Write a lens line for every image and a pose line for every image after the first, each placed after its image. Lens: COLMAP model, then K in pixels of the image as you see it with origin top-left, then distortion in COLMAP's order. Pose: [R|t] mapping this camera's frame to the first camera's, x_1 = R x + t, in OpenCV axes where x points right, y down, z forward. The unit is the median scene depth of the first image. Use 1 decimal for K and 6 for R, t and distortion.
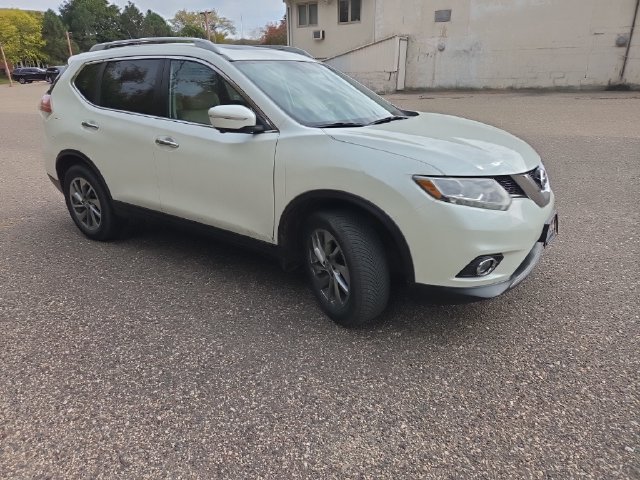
lens RADIAL K [[422.0, 0, 316.1], [0, 422.0, 240.9], [0, 0, 1]] dist [0.068528, -0.048389]
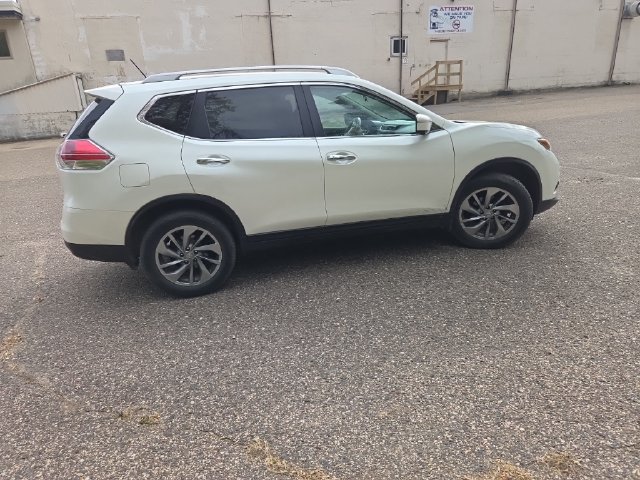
lens RADIAL K [[422.0, 0, 314.2], [0, 422.0, 243.5], [0, 0, 1]] dist [0.068528, -0.048389]
pose [[0.673876, -0.268915, 0.688169, -1.275430], [0.320857, 0.945513, 0.055284, -0.103531], [-0.665539, 0.183549, 0.723441, 0.296733]]
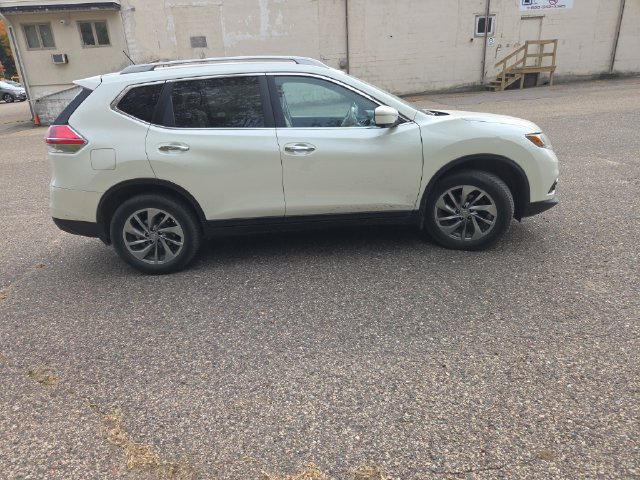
lens RADIAL K [[423.0, 0, 315.9], [0, 423.0, 238.9], [0, 0, 1]] dist [0.059420, -0.039042]
pose [[0.807914, -0.234129, 0.540795, -1.014080], [0.262736, 0.964542, 0.025073, -0.017254], [-0.527489, 0.121830, 0.840781, 0.071854]]
